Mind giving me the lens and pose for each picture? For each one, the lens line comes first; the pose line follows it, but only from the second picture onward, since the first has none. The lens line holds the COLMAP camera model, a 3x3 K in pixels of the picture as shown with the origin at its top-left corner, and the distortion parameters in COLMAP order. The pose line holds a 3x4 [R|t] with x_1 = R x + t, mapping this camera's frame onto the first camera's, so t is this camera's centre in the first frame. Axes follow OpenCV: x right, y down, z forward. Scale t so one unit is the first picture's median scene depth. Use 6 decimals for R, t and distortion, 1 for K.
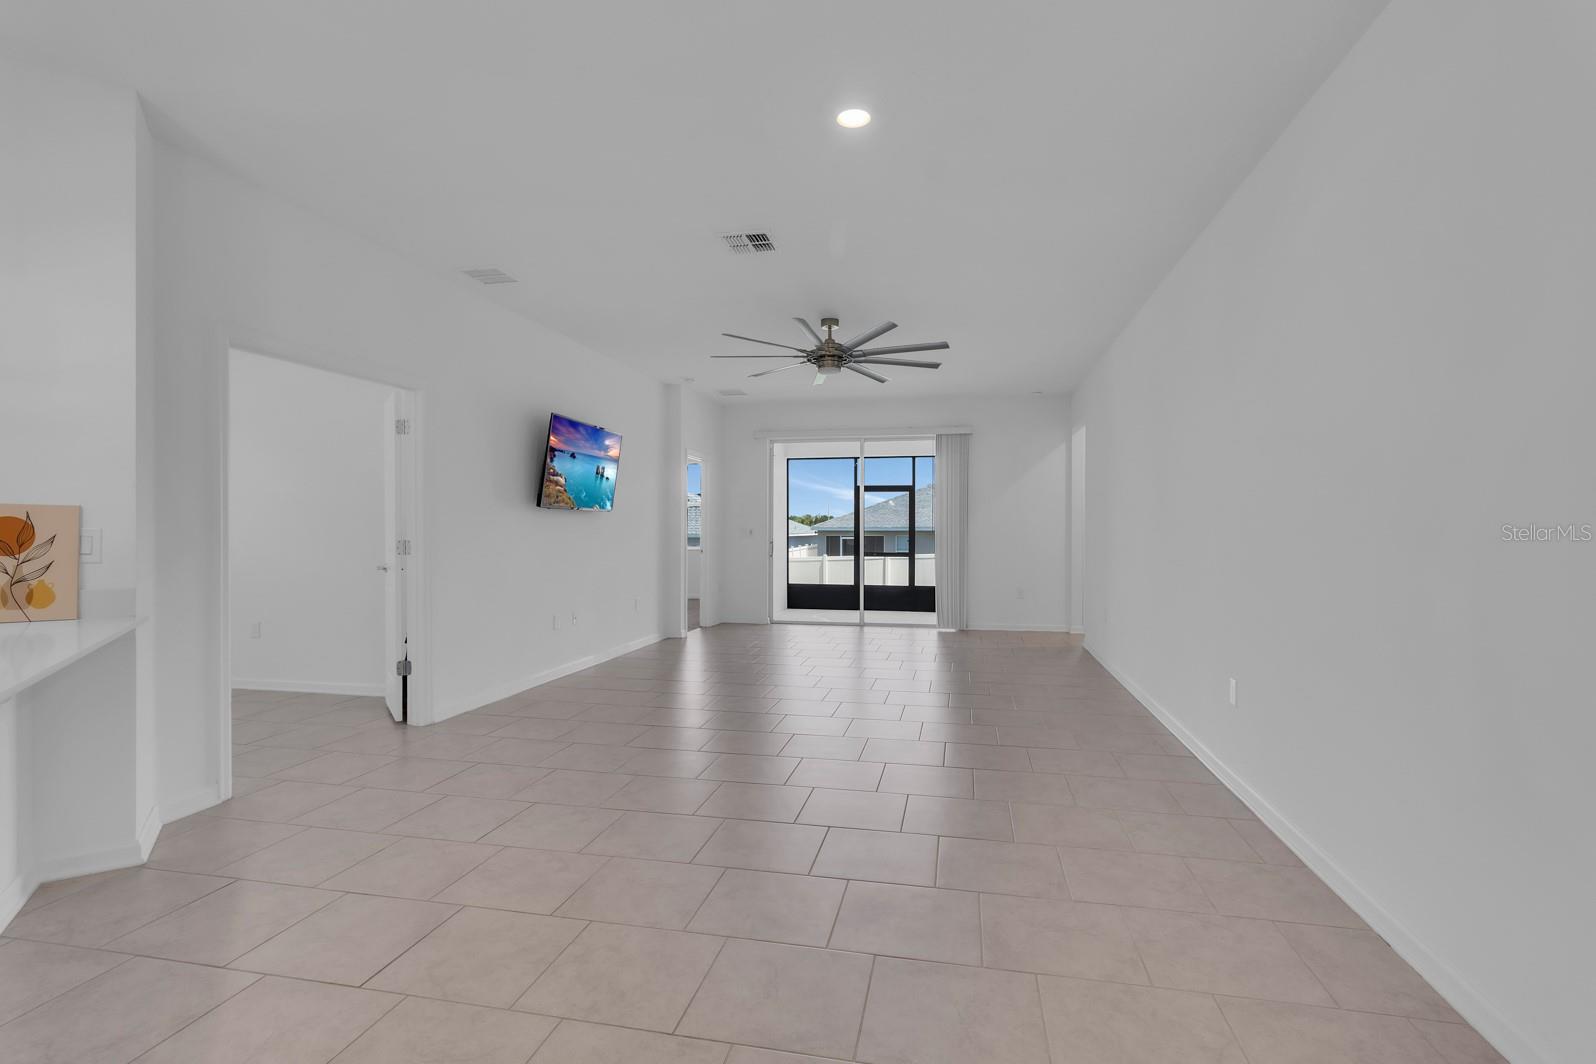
lens RADIAL K [[767.0, 0, 798.0], [0, 767.0, 532.0], [0, 0, 1]] dist [0.004702, 0.000931]
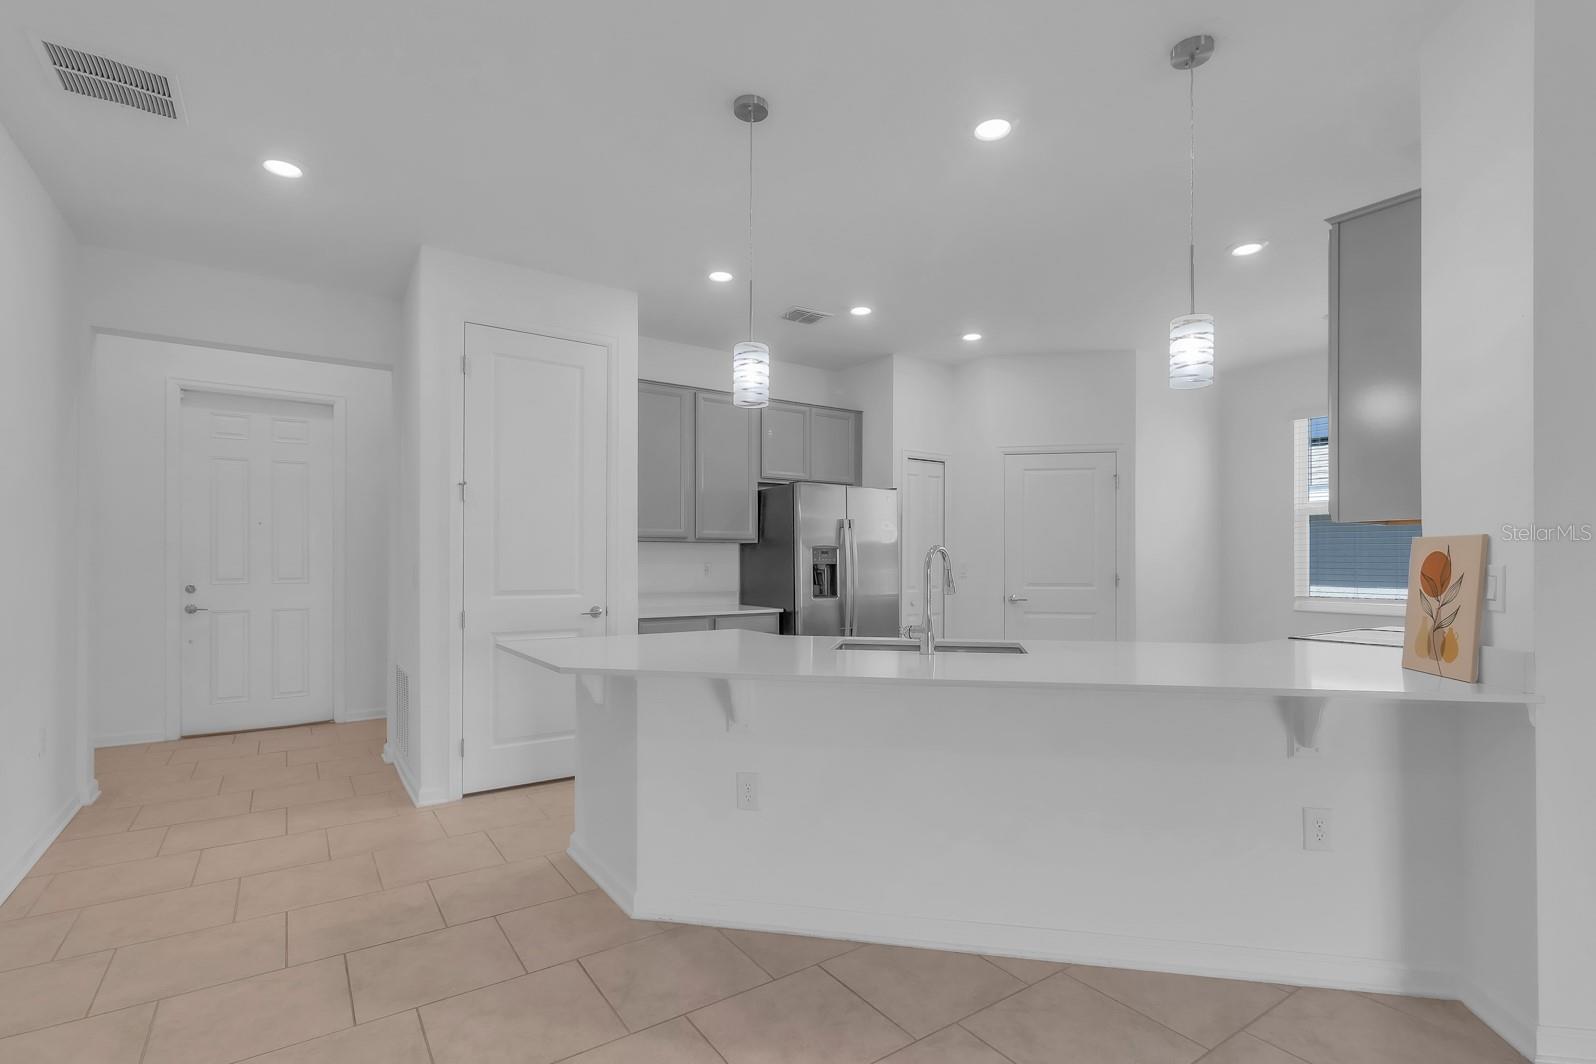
lens RADIAL K [[746.2, 0, 825.9], [0, 746.2, 540.5], [0, 0, 1]] dist [0.001688, 0.000155]
pose [[-0.662728, -0.013898, -0.748731, 0.058787], [0.003873, 0.999751, -0.021985, -0.016057], [0.748850, -0.017470, -0.662509, 1.009330]]
